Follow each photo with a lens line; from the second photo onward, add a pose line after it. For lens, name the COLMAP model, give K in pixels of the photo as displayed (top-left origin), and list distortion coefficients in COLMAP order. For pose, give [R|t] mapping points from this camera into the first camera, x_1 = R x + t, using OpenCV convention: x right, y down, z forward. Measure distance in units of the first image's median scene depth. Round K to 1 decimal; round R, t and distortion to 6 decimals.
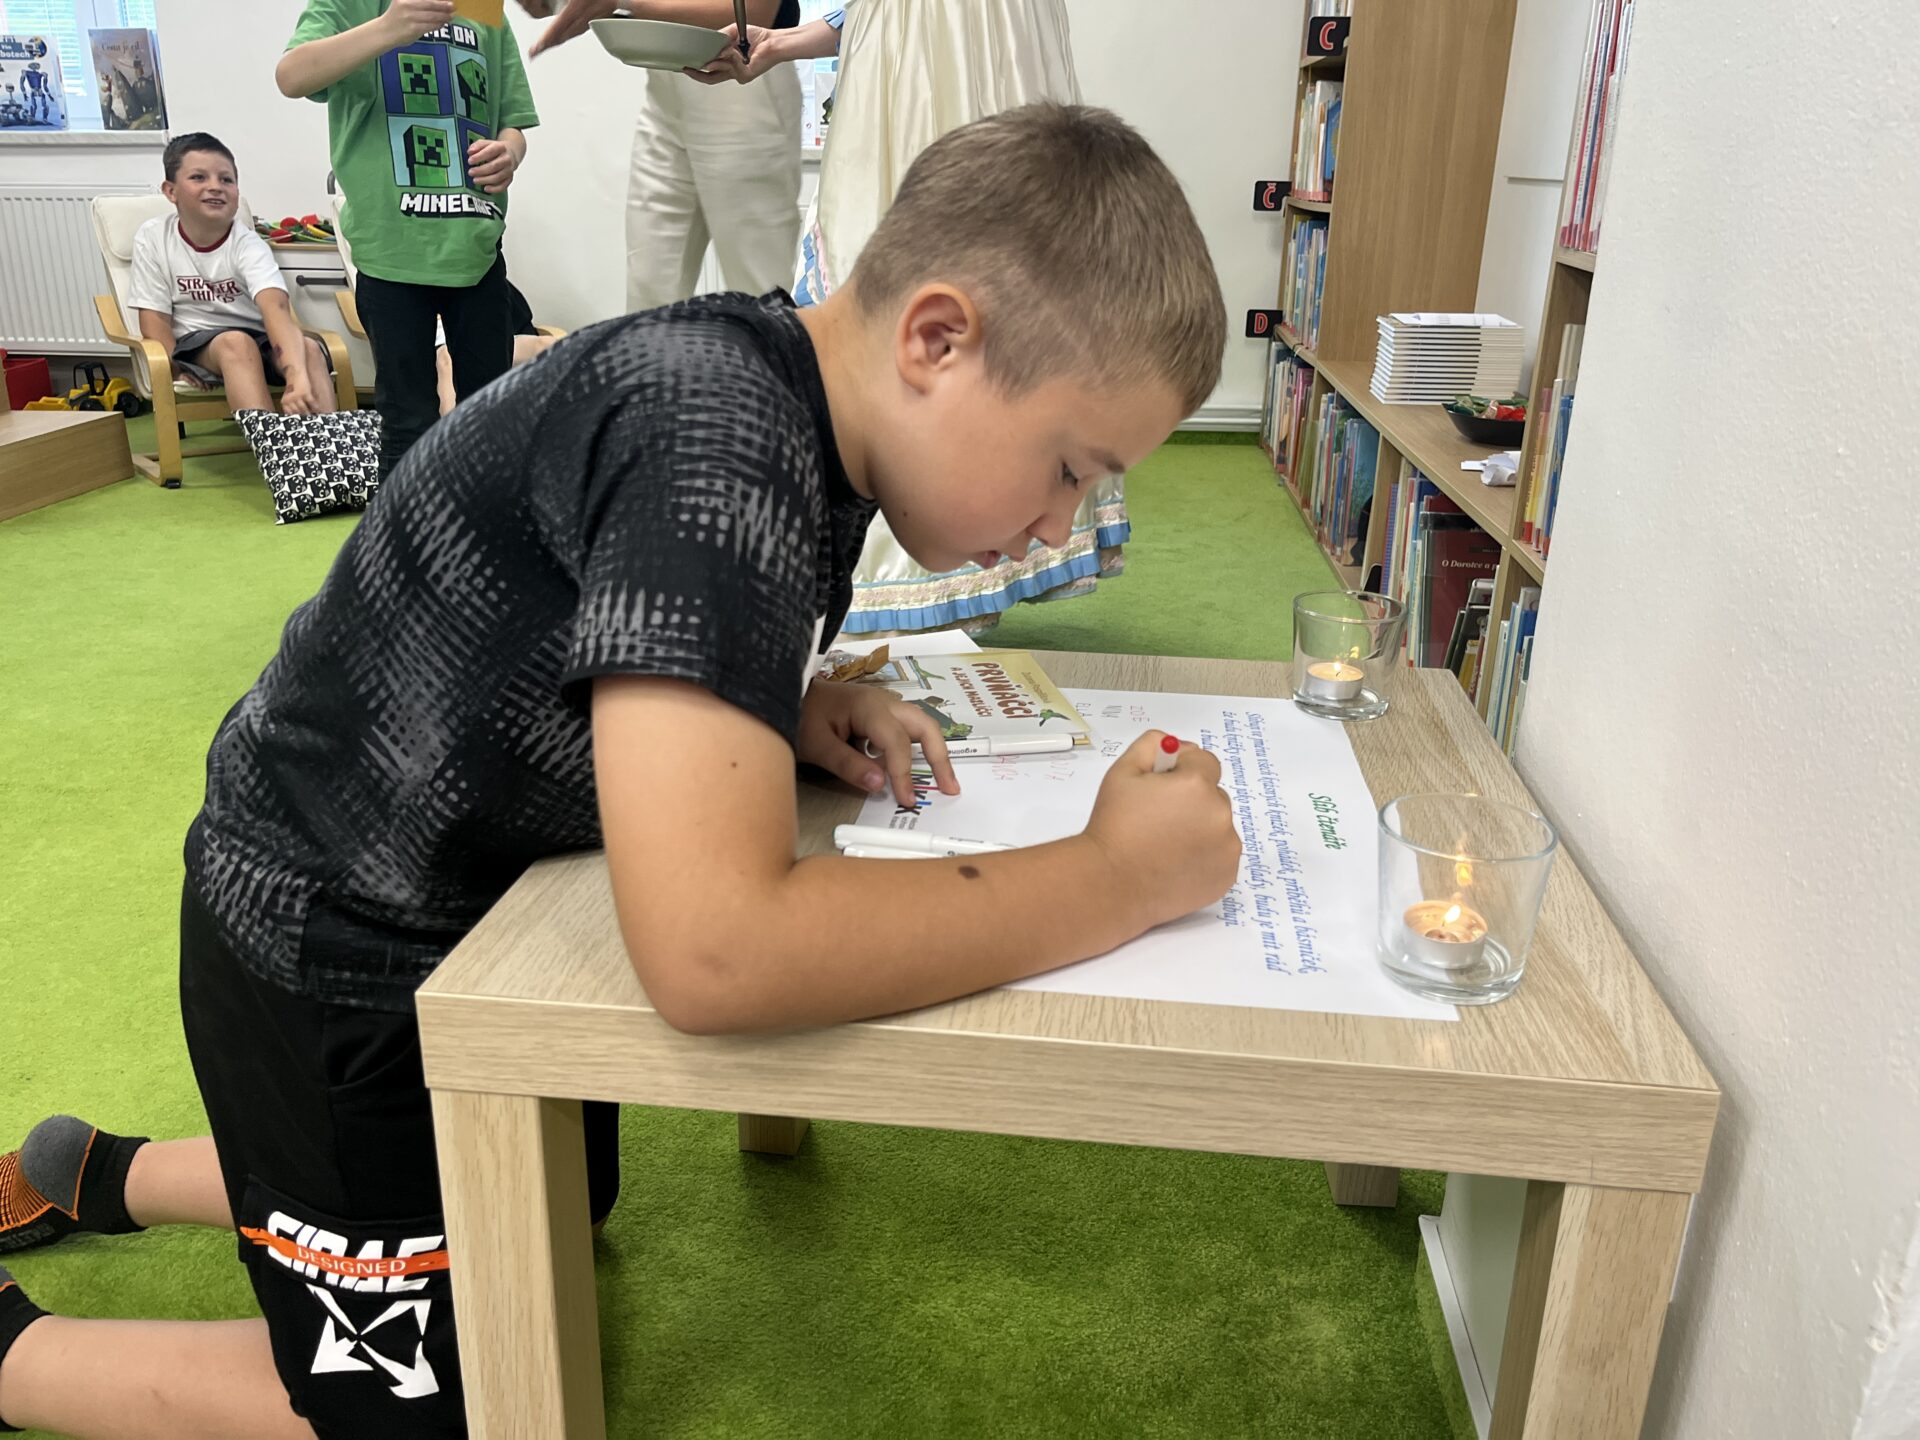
lens RADIAL K [[1456.5, 0, 960.0], [0, 1456.5, 720.0], [0, 0, 1]] dist [0.007589, -0.061626]
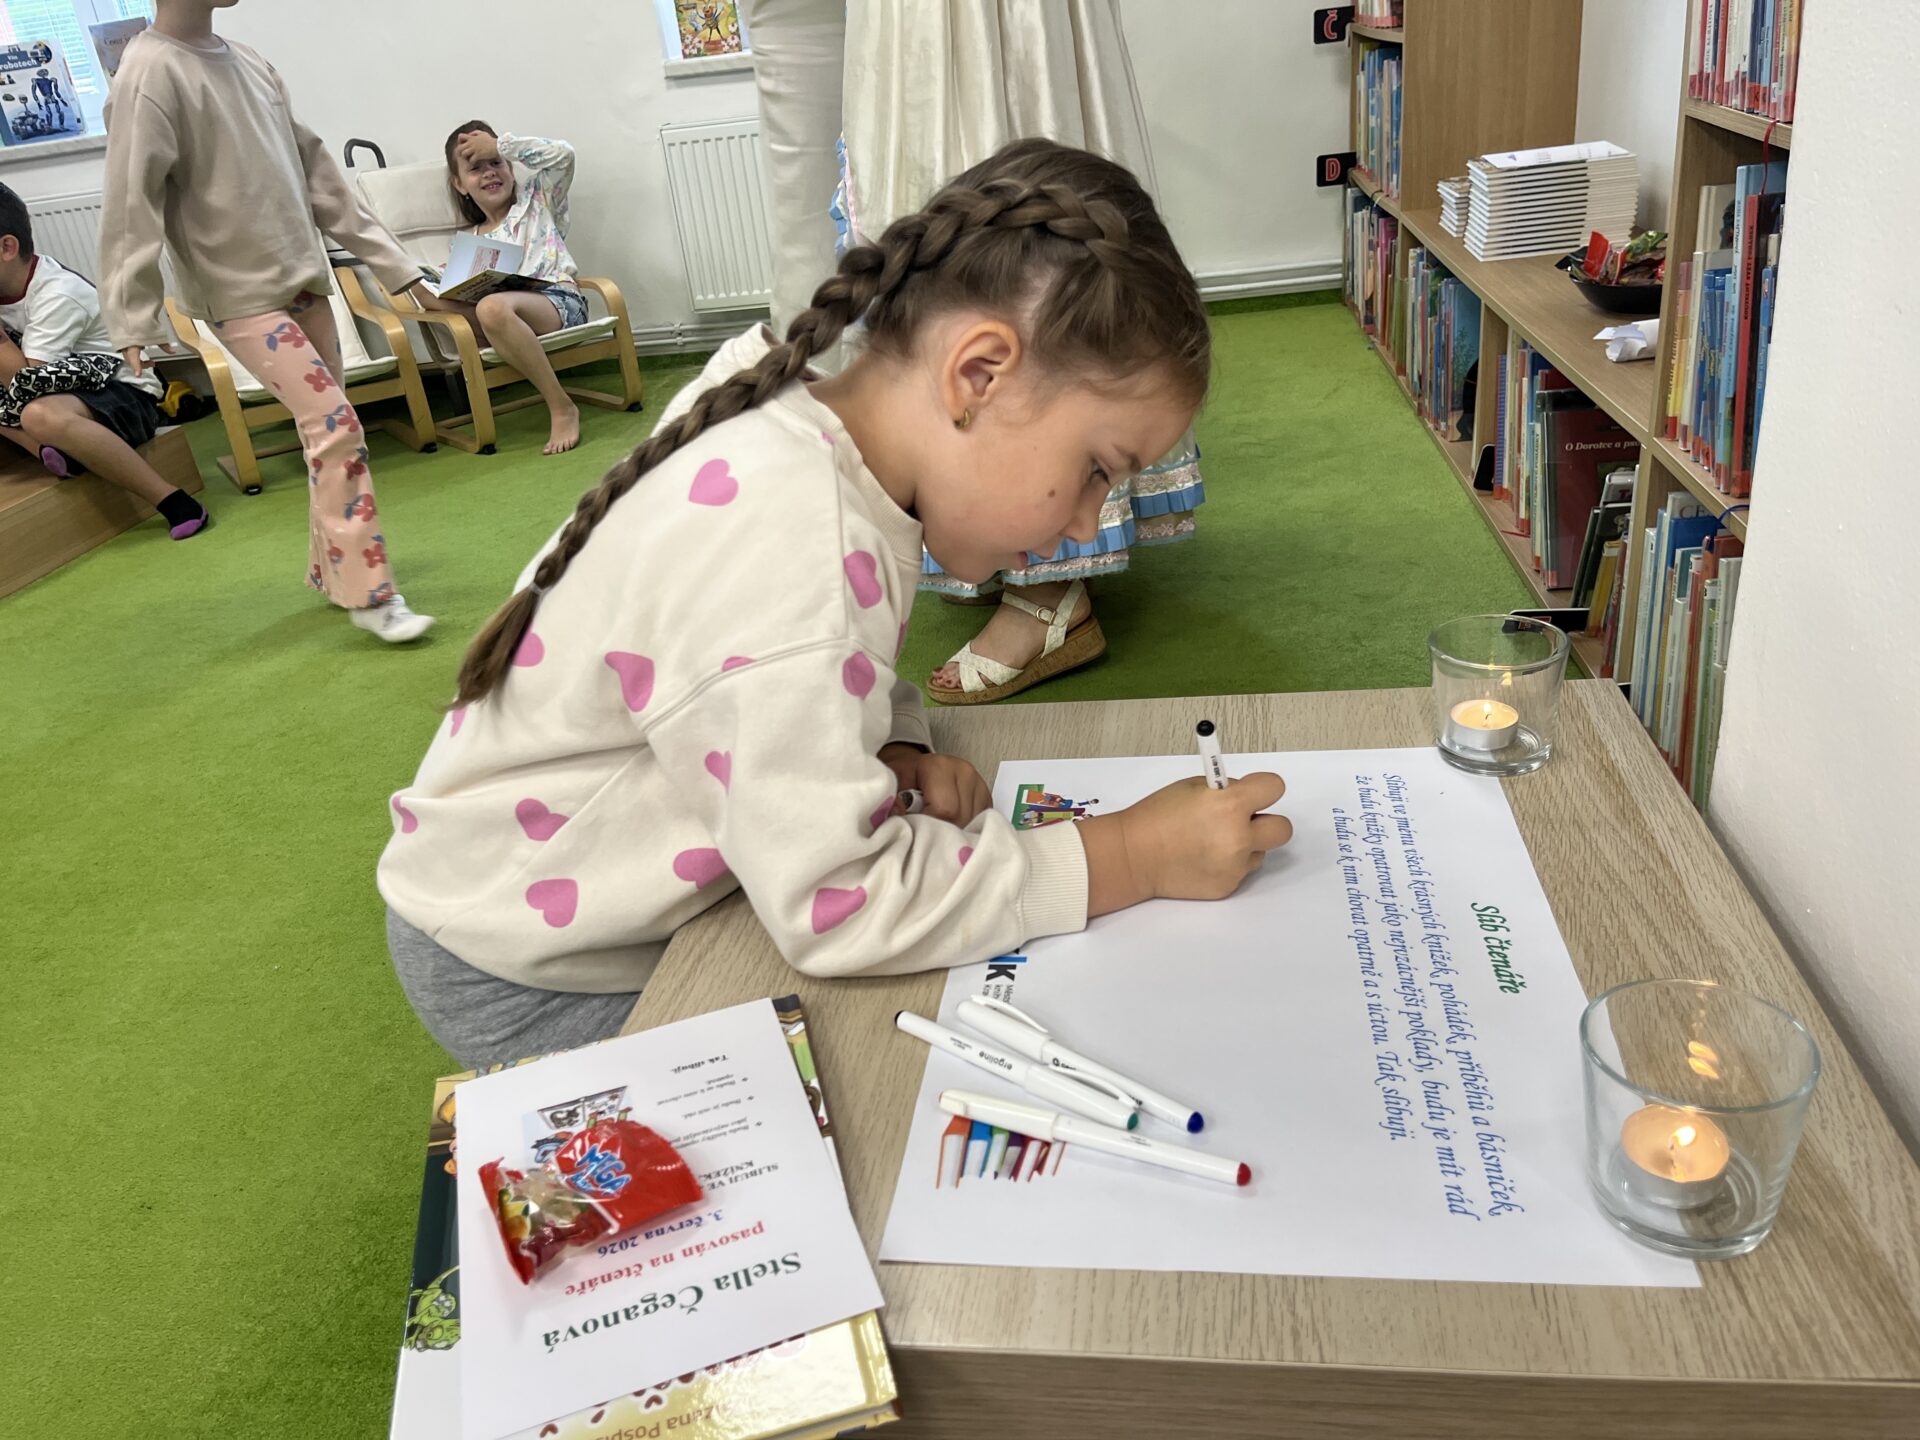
lens RADIAL K [[1424.5, 0, 936.1], [0, 1424.5, 723.1], [0, 0, 1]] dist [0.038114, -0.092242]
pose [[0.989948, -0.105352, -0.094357, 0.011007], [0.114745, 0.988311, 0.100377, -0.081510], [0.082679, -0.110195, 0.990465, 0.078594]]
